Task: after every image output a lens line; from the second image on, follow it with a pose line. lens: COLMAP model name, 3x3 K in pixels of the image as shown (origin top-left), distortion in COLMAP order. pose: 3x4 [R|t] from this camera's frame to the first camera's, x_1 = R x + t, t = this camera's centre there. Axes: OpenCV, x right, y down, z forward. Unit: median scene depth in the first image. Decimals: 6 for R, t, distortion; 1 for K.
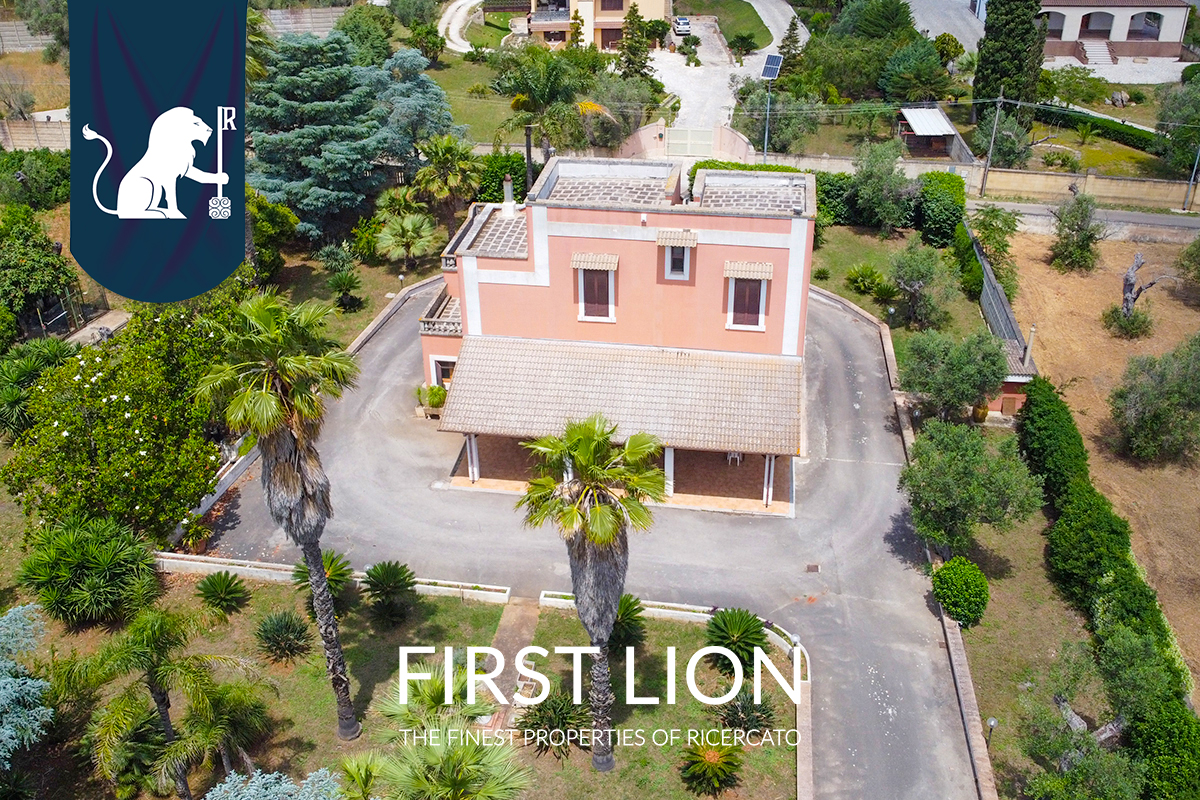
lens RADIAL K [[1089.4, 0, 600.0], [0, 1089.4, 400.0], [0, 0, 1]] dist [-0.011842, 0.003803]
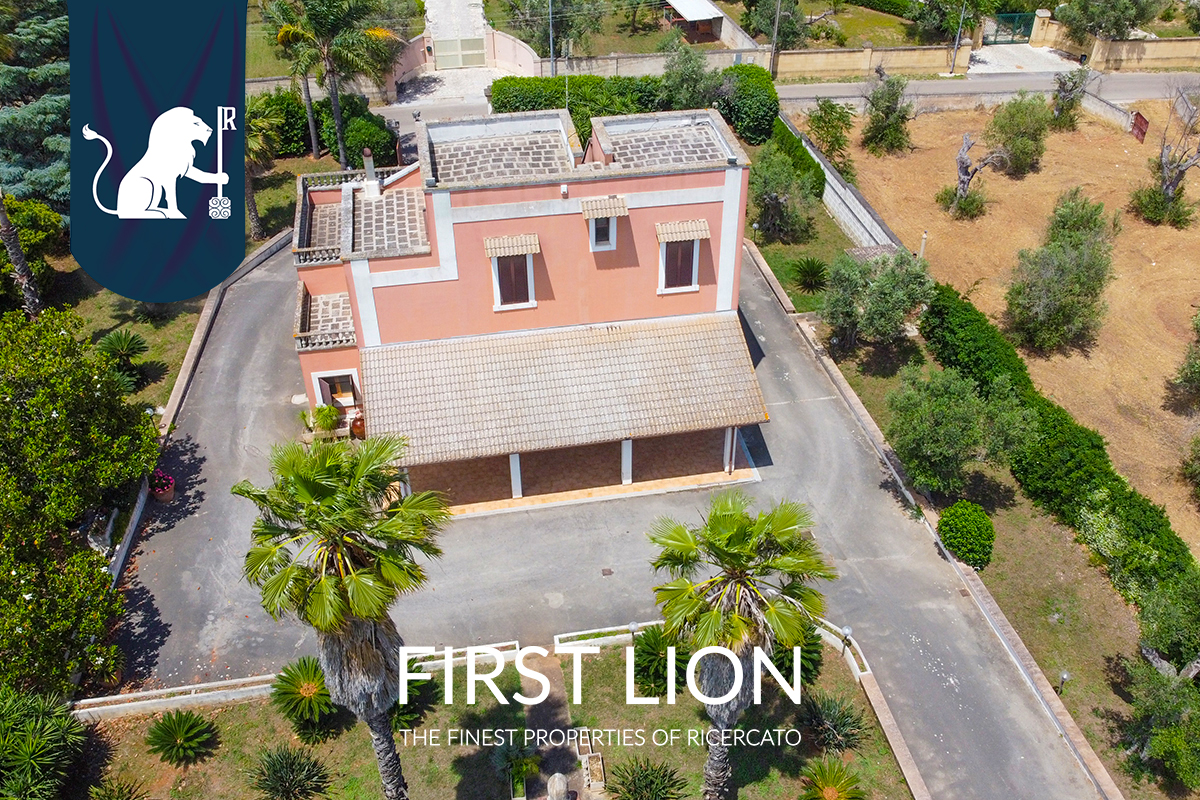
lens RADIAL K [[1047.4, 0, 600.0], [0, 1047.4, 400.0], [0, 0, 1]] dist [-0.007481, -0.013897]
pose [[0.944926, -0.195394, 0.262556, -0.178573], [0.160057, 0.975639, 0.150033, -0.118558], [-0.285476, -0.099746, 0.953181, 0.165447]]
